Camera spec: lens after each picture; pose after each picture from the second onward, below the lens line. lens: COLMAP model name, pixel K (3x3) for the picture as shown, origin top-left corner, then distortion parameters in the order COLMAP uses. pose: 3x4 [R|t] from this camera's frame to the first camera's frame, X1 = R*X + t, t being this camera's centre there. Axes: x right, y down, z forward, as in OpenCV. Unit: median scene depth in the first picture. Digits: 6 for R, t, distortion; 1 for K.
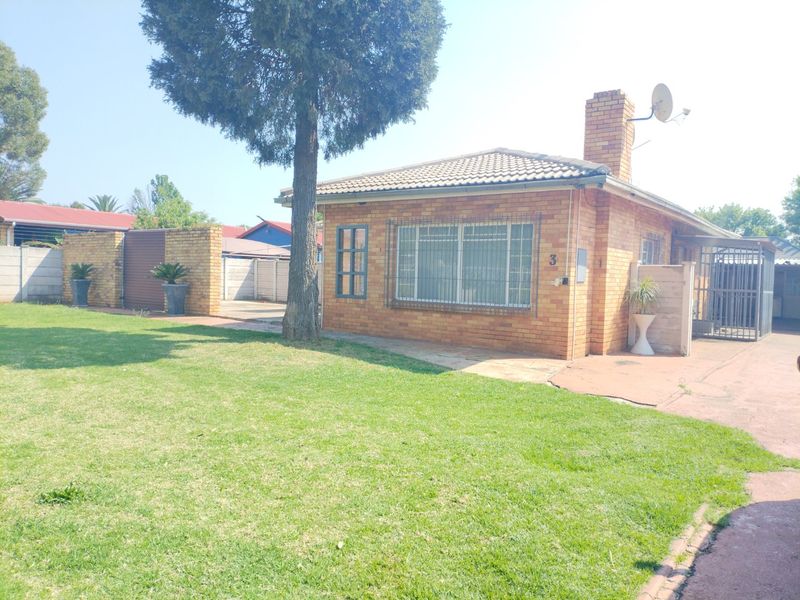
lens RADIAL K [[601.1, 0, 400.3], [0, 601.1, 299.9], [0, 0, 1]] dist [0.061729, -0.059670]
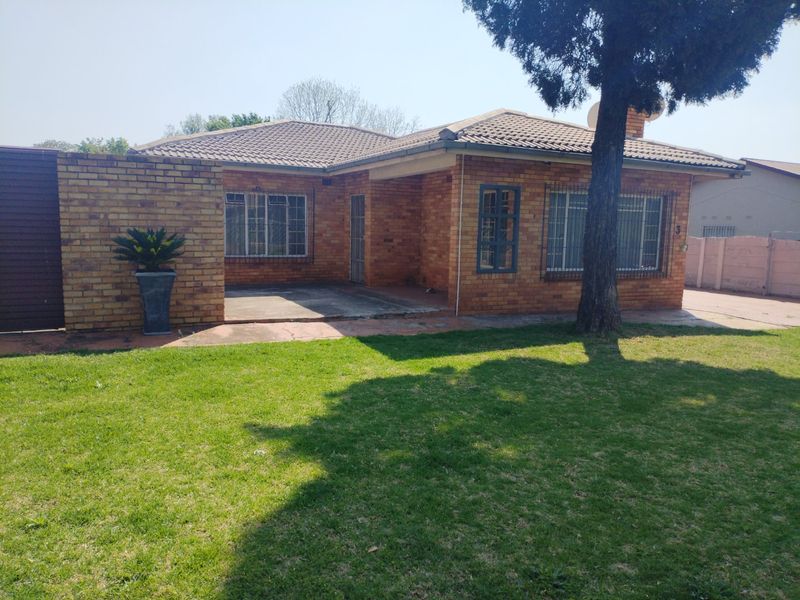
lens RADIAL K [[601.1, 0, 399.9], [0, 601.1, 299.7], [0, 0, 1]] dist [0.061729, -0.059670]
pose [[0.477954, -0.116796, 0.870585, -0.934481], [0.027875, 0.992638, 0.117866, -0.072995], [-0.877943, -0.032067, 0.477691, 0.758070]]
